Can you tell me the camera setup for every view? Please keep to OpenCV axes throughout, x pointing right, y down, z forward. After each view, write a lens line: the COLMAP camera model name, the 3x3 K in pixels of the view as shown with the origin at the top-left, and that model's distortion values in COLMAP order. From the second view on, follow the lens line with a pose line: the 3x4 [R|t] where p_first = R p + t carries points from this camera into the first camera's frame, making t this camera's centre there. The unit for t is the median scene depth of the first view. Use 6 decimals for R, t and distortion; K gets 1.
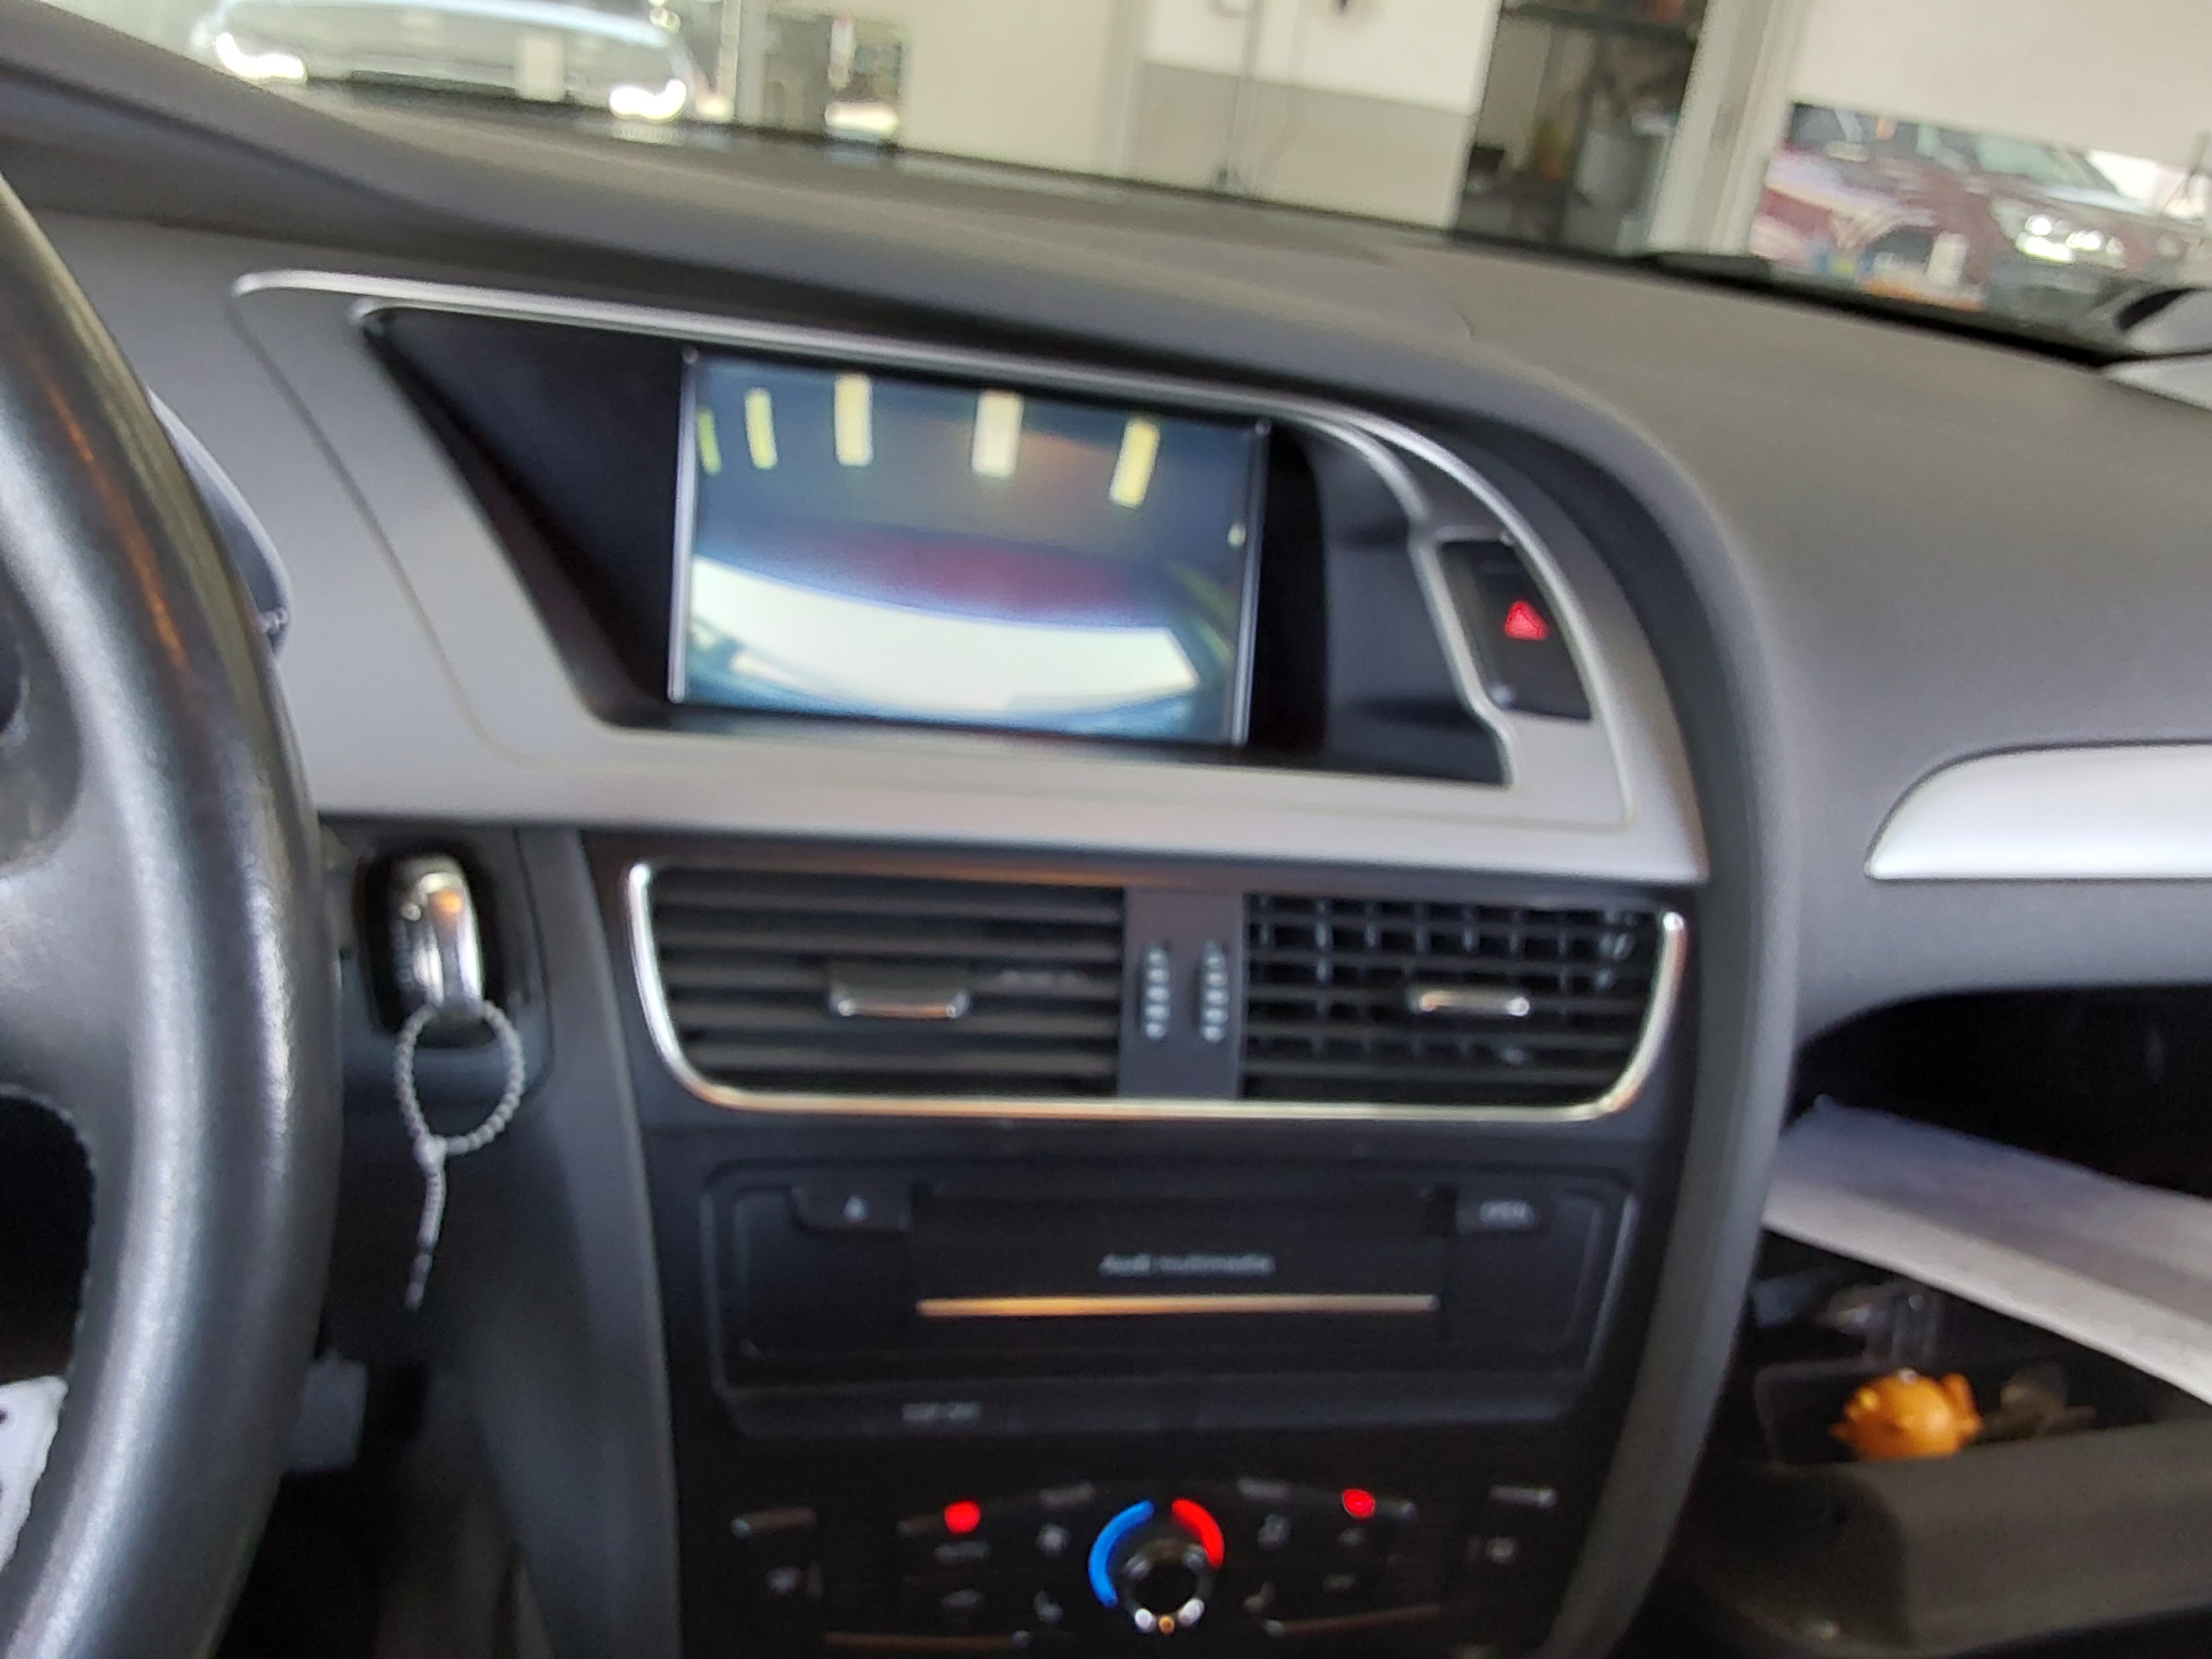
lens RADIAL K [[1806.3, 0, 1100.5], [0, 1806.3, 833.1], [0, 0, 1]] dist [0.056900, -0.004470]
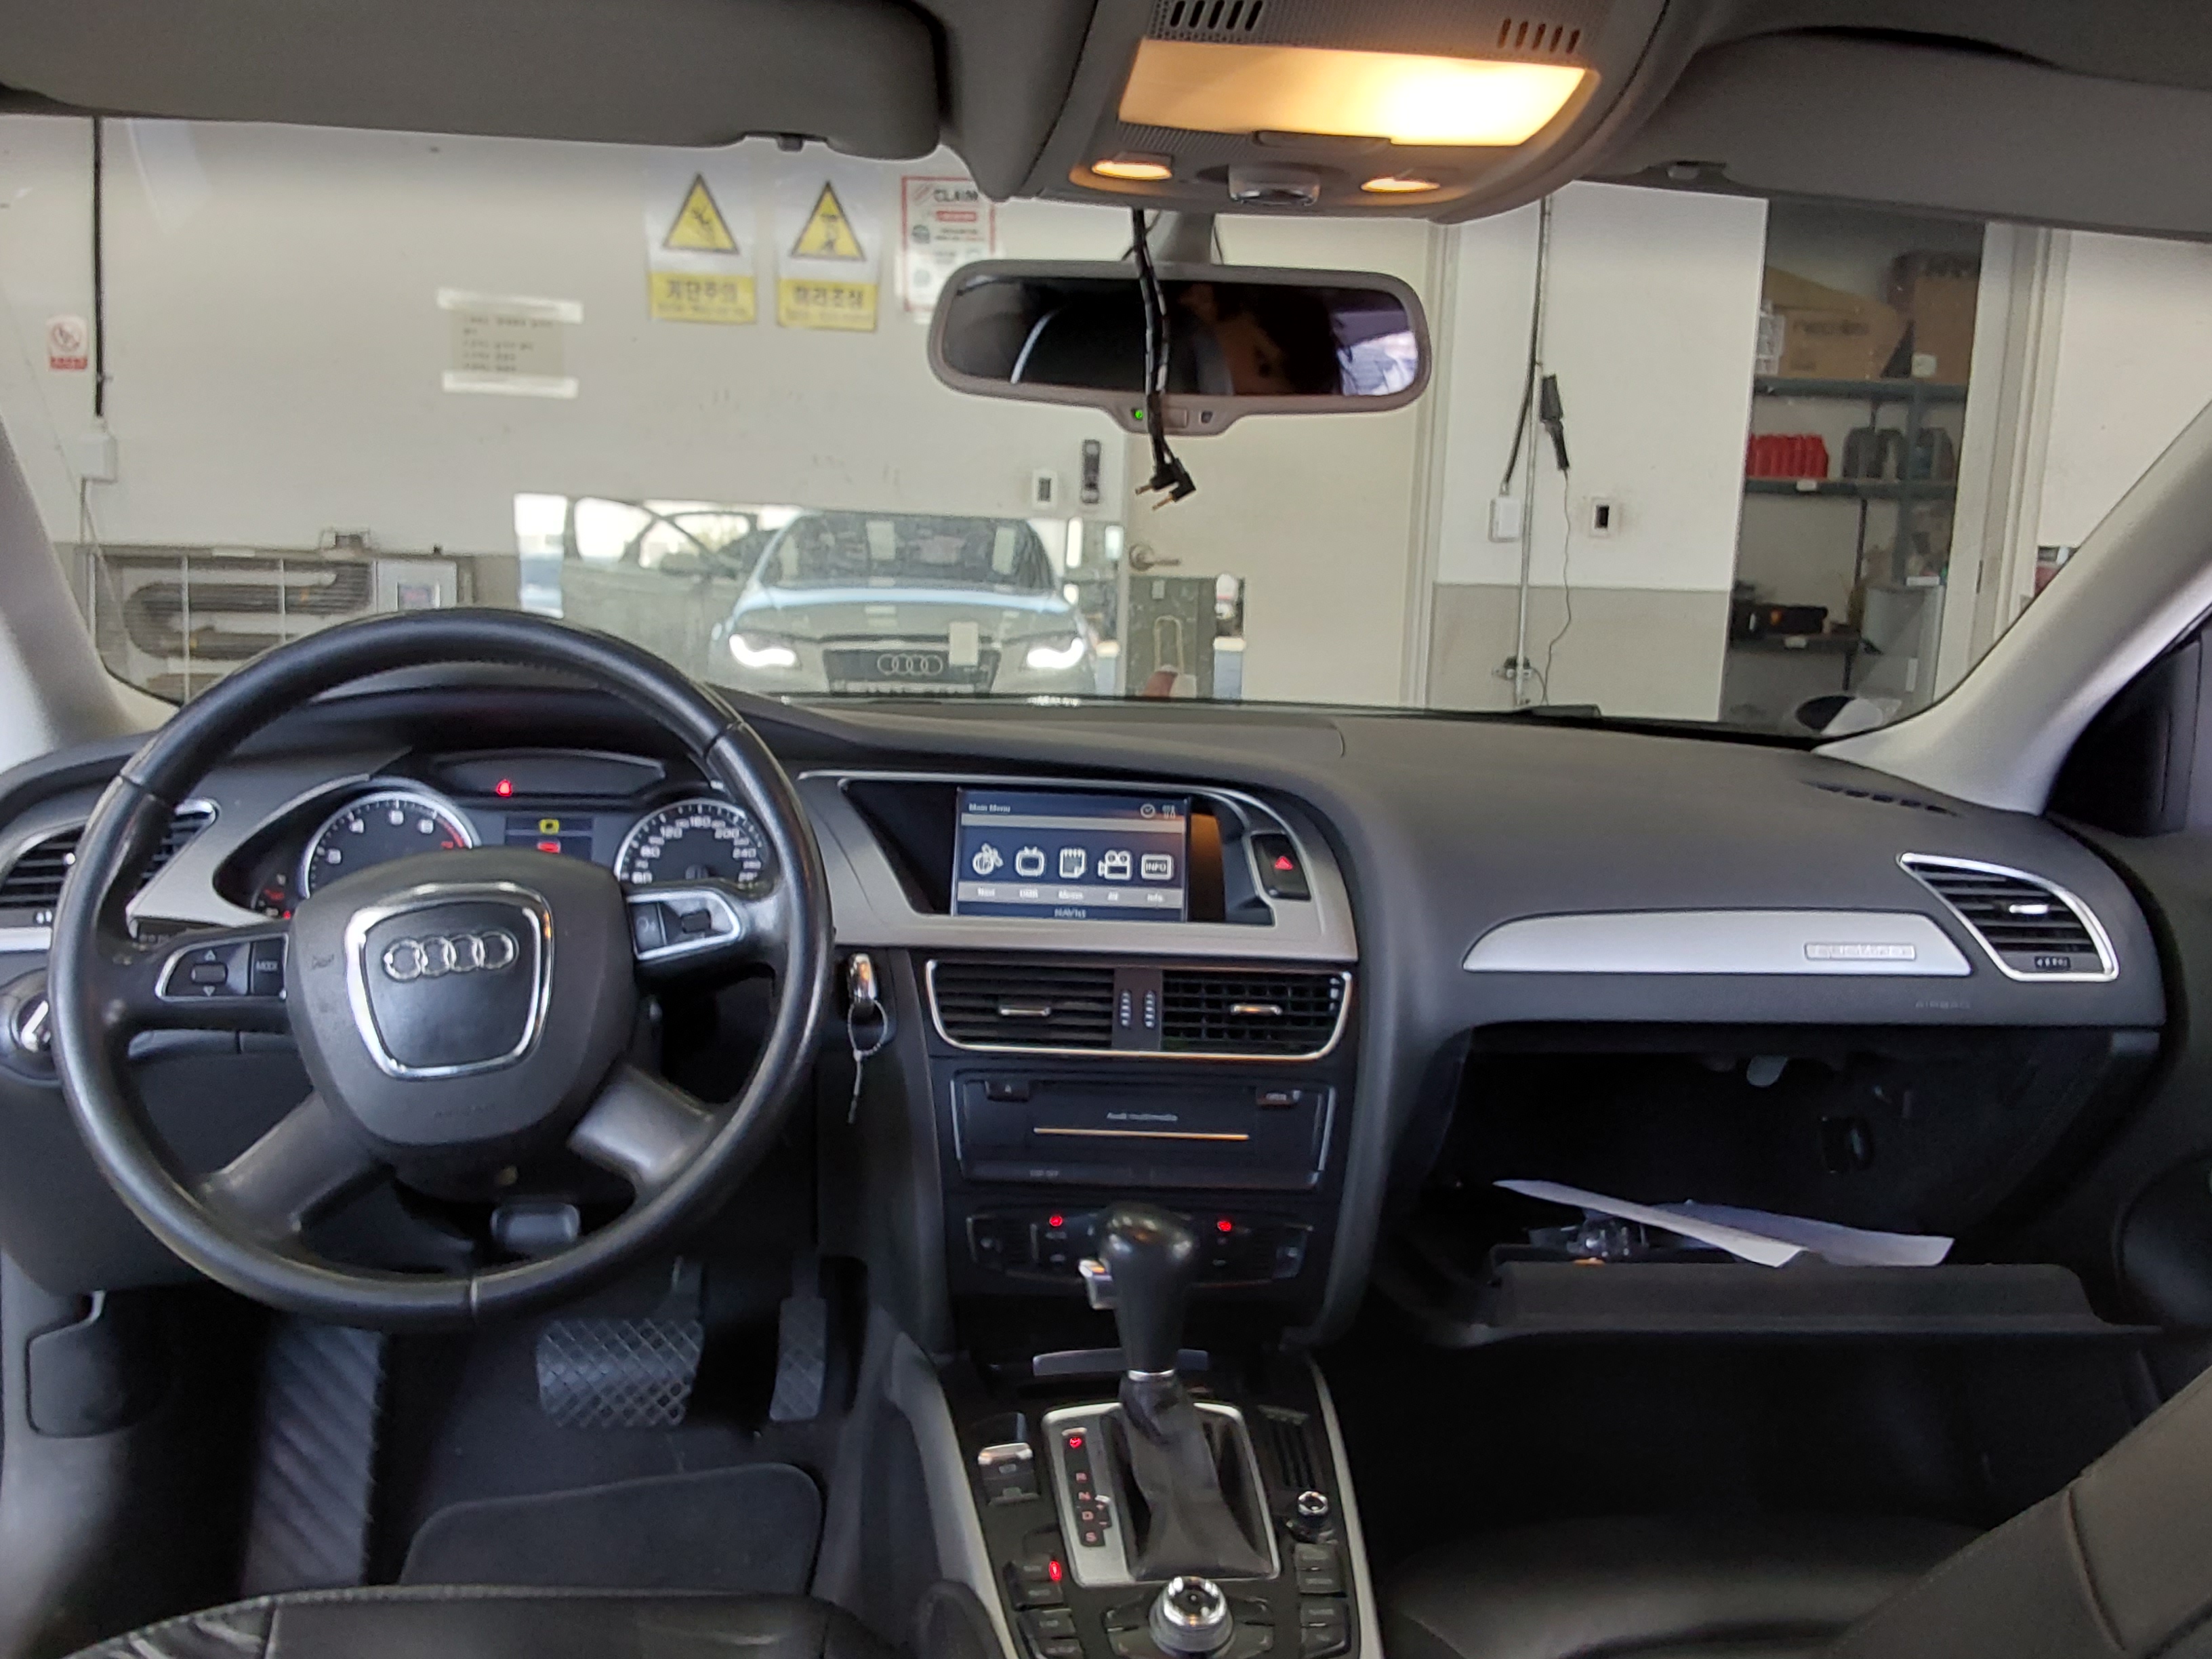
lens RADIAL K [[1806.3, 0, 1100.5], [0, 1806.3, 833.1], [0, 0, 1]] dist [0.056900, -0.004470]
pose [[0.970491, -0.080718, -0.227227, 0.591858], [0.018760, 0.964729, -0.262577, 0.515443], [0.240407, 0.250566, 0.937775, -1.452803]]
